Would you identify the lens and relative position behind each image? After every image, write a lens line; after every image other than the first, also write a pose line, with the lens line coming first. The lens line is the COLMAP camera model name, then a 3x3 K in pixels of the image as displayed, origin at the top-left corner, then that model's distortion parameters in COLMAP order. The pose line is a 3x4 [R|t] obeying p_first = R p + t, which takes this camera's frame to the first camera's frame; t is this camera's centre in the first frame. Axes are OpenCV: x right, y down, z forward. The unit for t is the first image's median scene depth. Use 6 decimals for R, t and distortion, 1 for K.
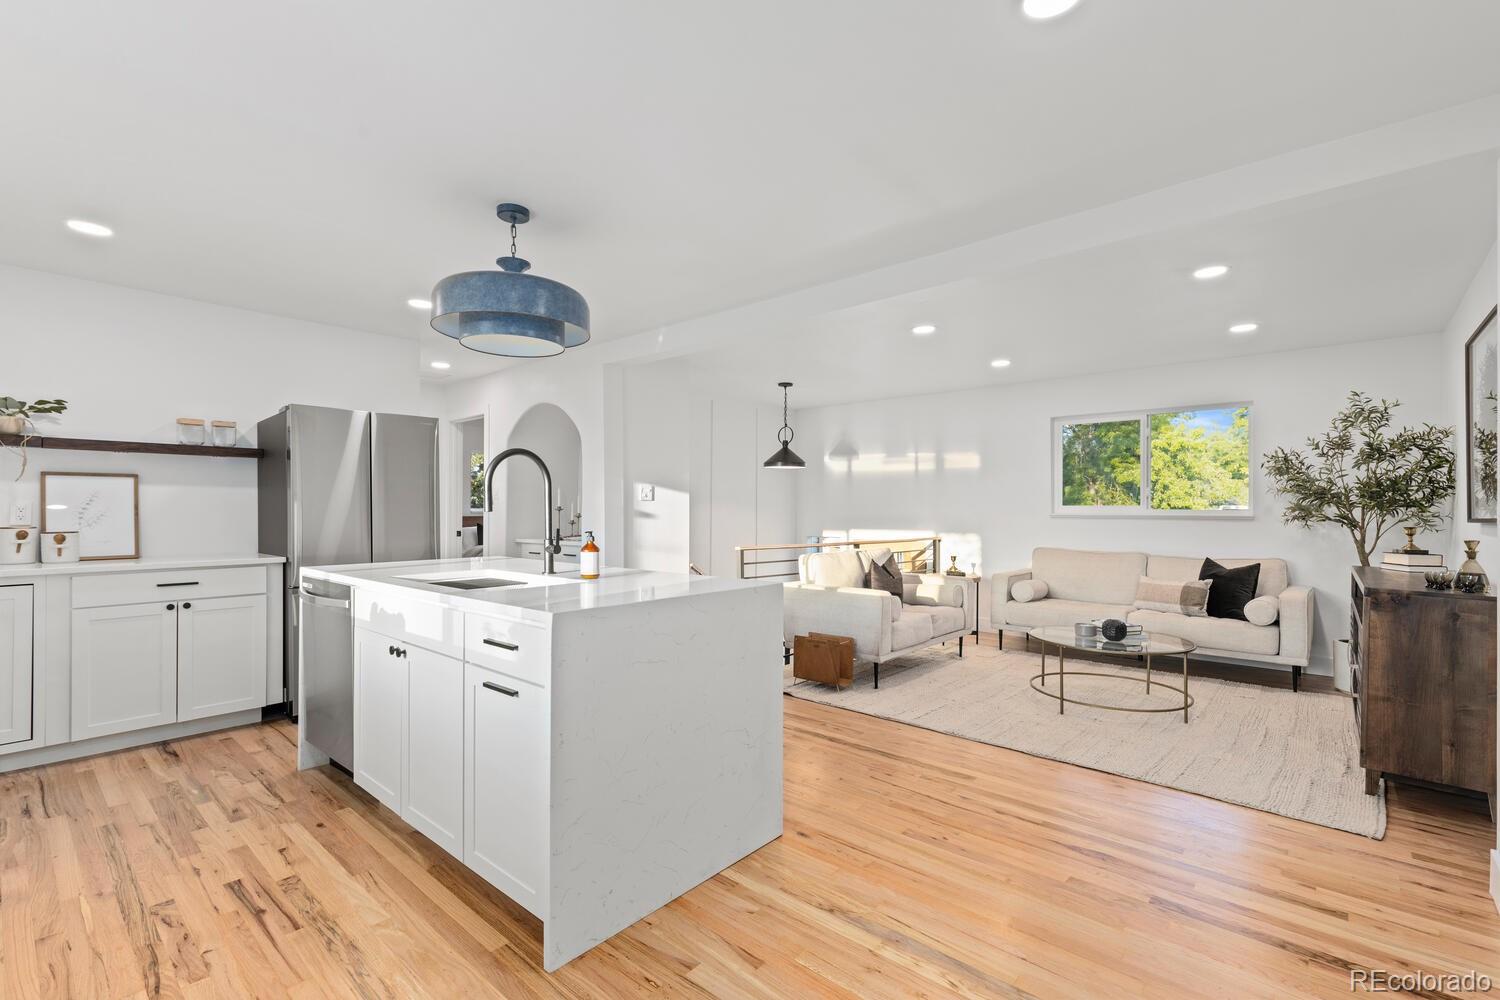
lens RADIAL K [[666.3, 0, 750.1], [0, 666.3, 506.7], [0, 0, 1]] dist [0.005554, -0.001225]
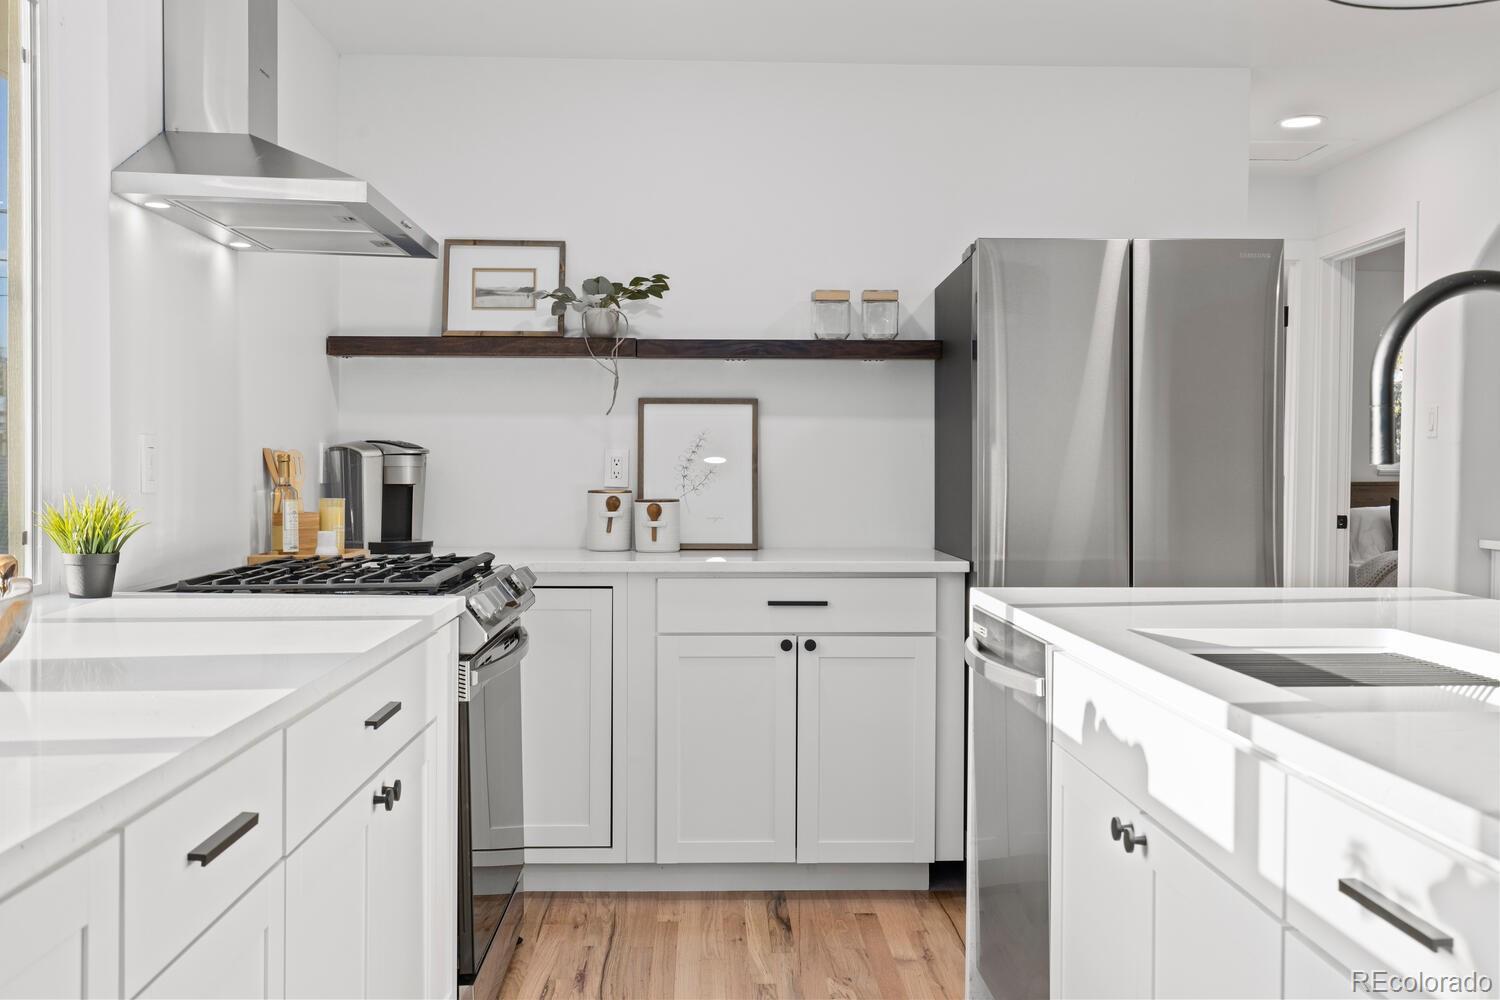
lens RADIAL K [[1429.8, 0, 750.1], [0, 1429.8, 504.1], [0, 0, 1]] dist [0.006724, 0.001293]
pose [[0.684747, 0.021698, -0.728458, -0.065349], [-0.000458, 0.999569, 0.029342, 0.004983], [0.728781, -0.019758, 0.684462, 0.212626]]
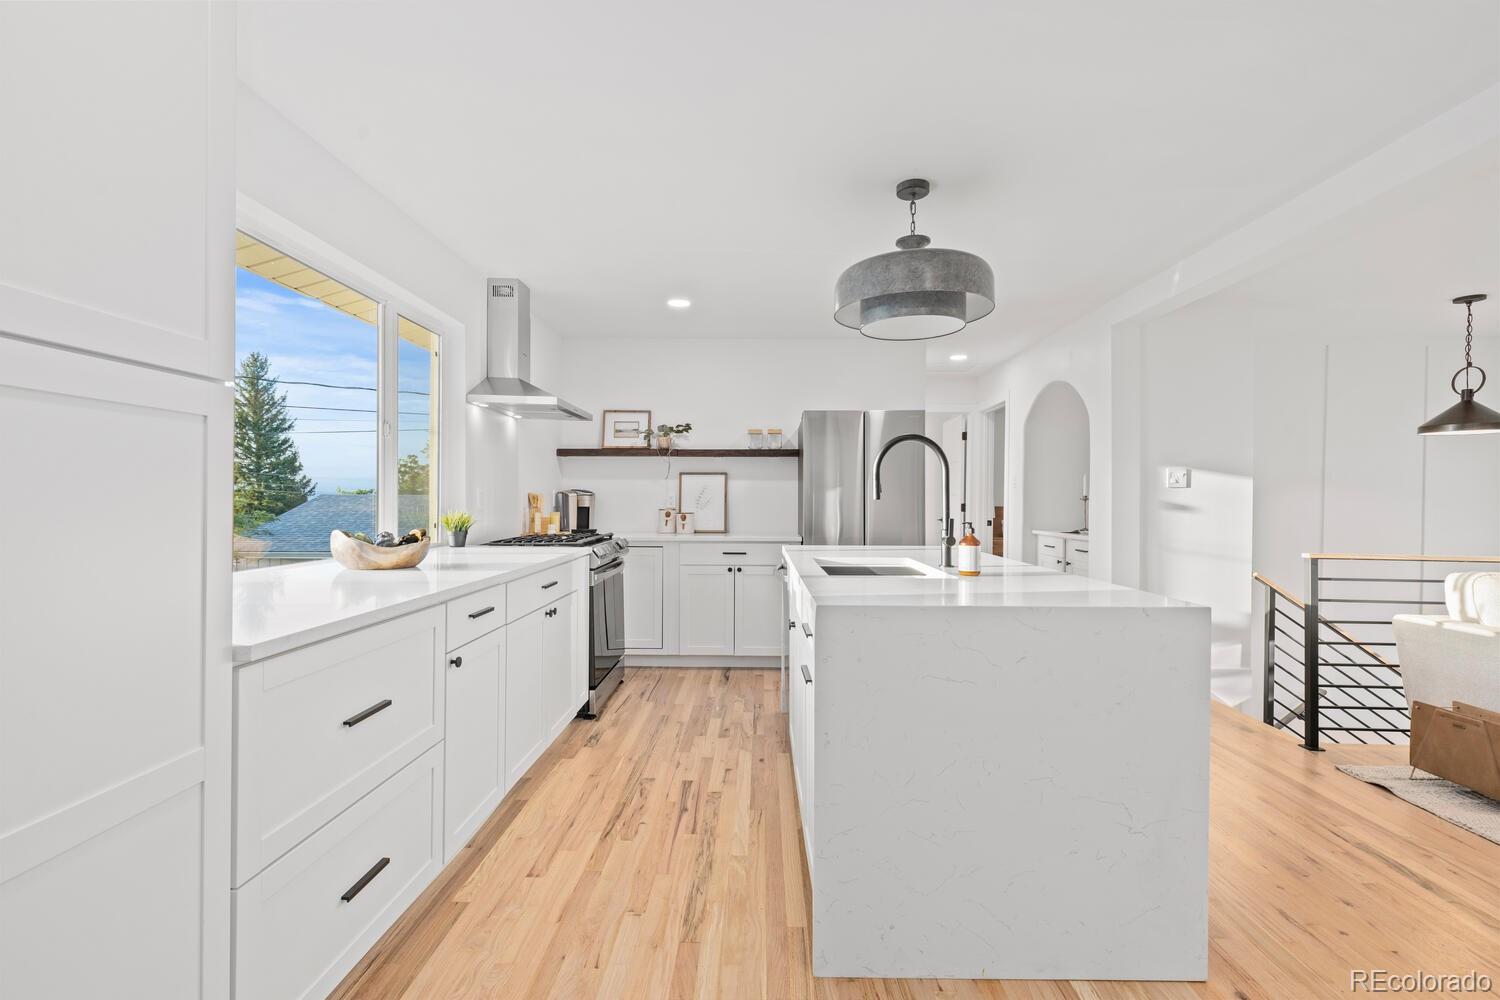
lens RADIAL K [[666.3, 0, 750.1], [0, 666.3, 506.7], [0, 0, 1]] dist [0.005554, -0.001225]
pose [[0.647110, 0.010986, -0.762318, 0.194456], [0.000107, 0.999895, 0.014501, 0.002857], [0.762397, -0.009465, 0.647040, 0.164579]]
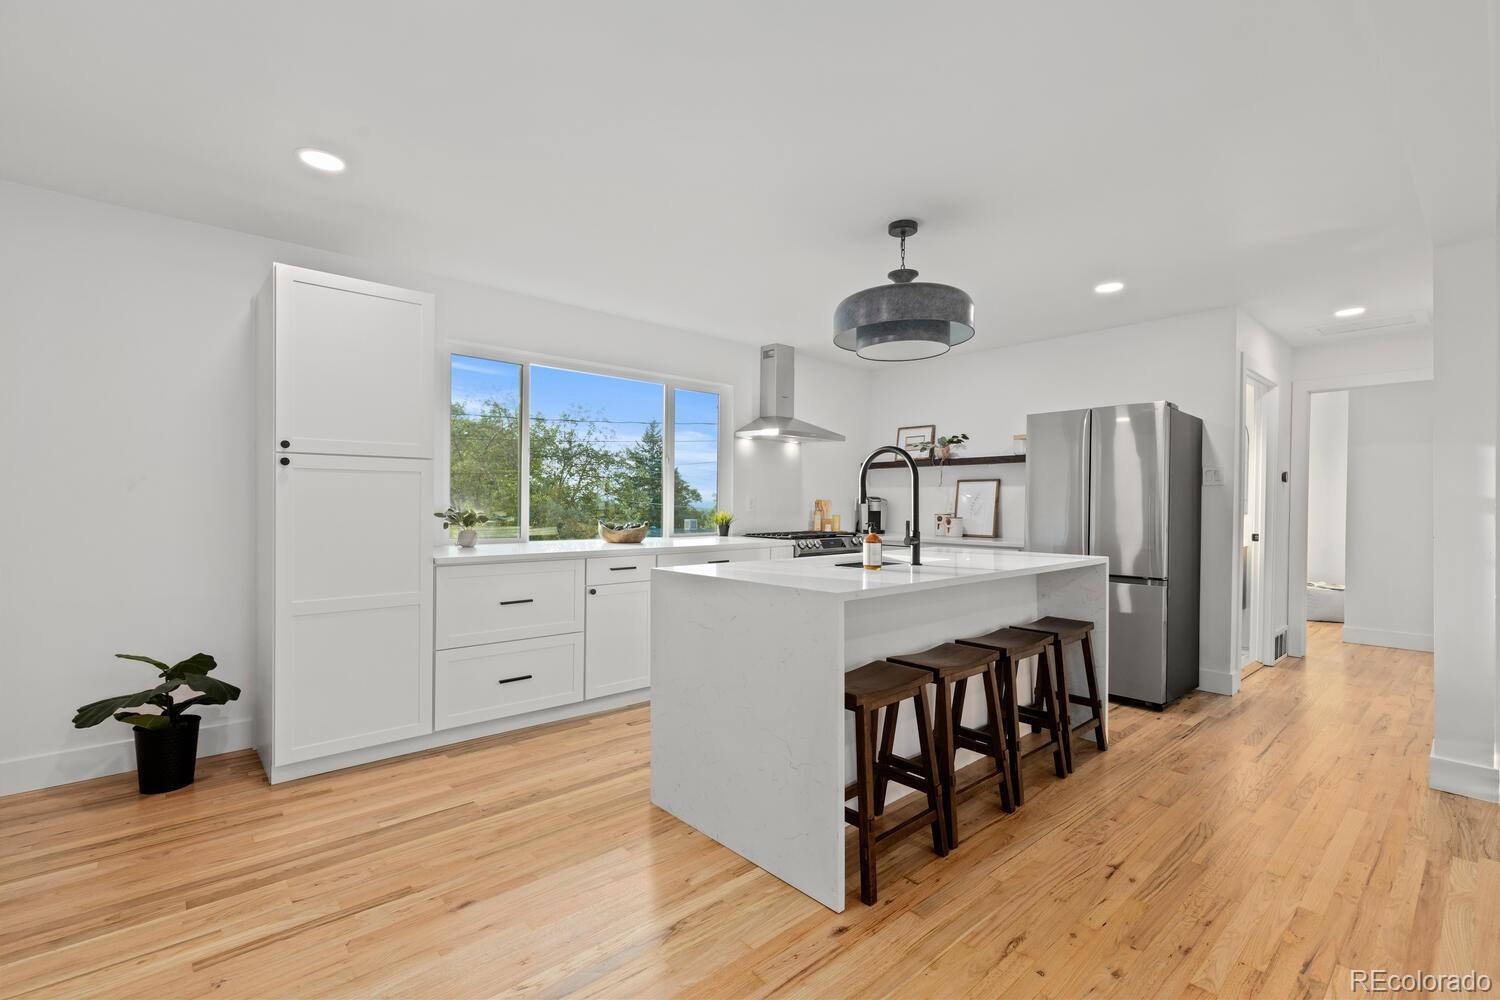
lens RADIAL K [[666.3, 0, 750.1], [0, 666.3, 506.7], [0, 0, 1]] dist [0.005554, -0.001225]
pose [[-0.119043, 0.003535, -0.992883, 0.632014], [-0.001044, 0.999993, 0.003685, 0.006787], [0.992889, 0.001475, -0.119039, 0.743979]]
